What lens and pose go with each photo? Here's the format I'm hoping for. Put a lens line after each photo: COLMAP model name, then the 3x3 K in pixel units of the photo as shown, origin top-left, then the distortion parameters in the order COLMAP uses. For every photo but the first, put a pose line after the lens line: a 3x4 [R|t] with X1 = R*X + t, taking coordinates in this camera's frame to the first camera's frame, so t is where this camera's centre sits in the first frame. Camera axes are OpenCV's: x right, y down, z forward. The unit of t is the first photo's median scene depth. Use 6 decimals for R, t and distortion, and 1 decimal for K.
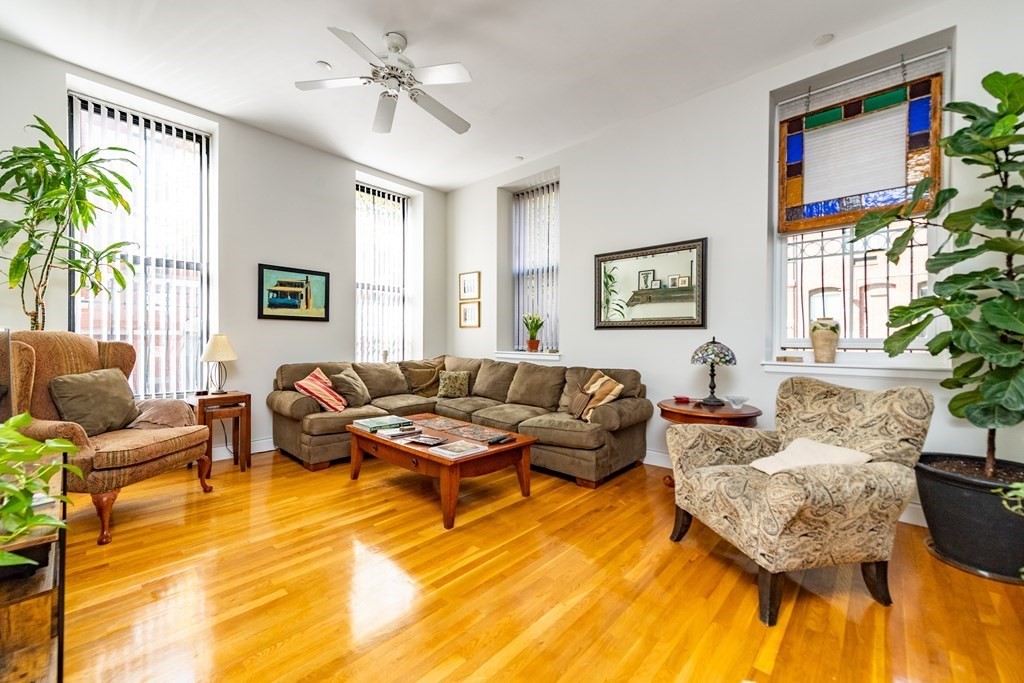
lens RADIAL K [[408.4, 0, 506.5], [0, 408.4, 340.9], [0, 0, 1]] dist [-0.002746, -0.001940]
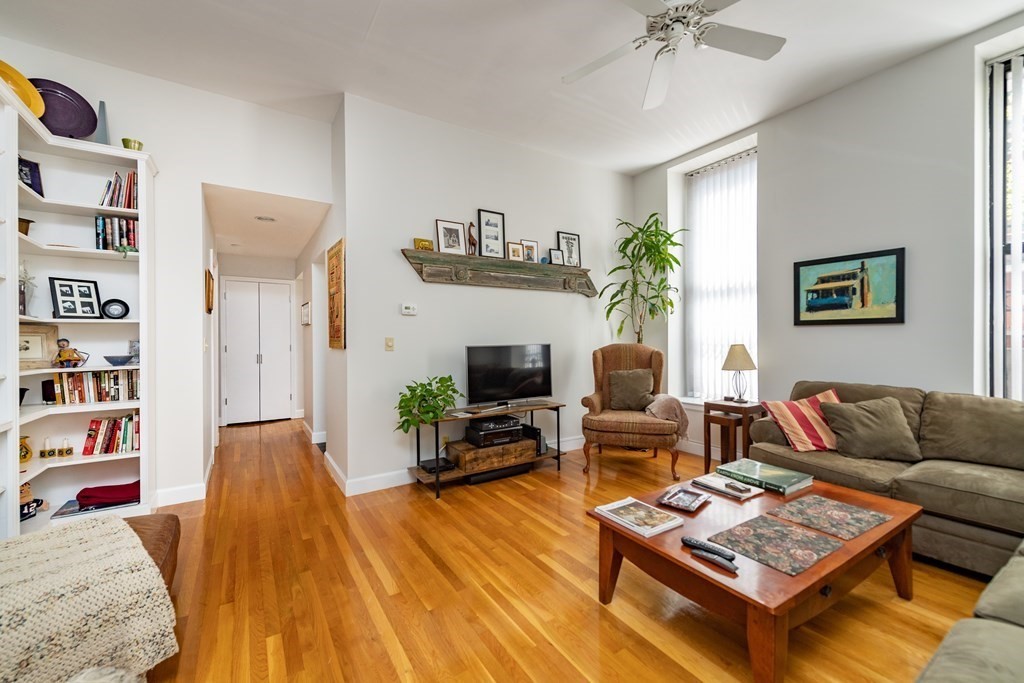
lens RADIAL K [[408.4, 0, 505.3], [0, 408.4, 341.5], [0, 0, 1]] dist [-0.002746, -0.001940]
pose [[-0.262853, -0.000175, -0.964836, 0.391133], [0.002514, 0.999996, -0.000866, -0.020222], [0.964833, -0.002653, -0.262852, 0.612100]]
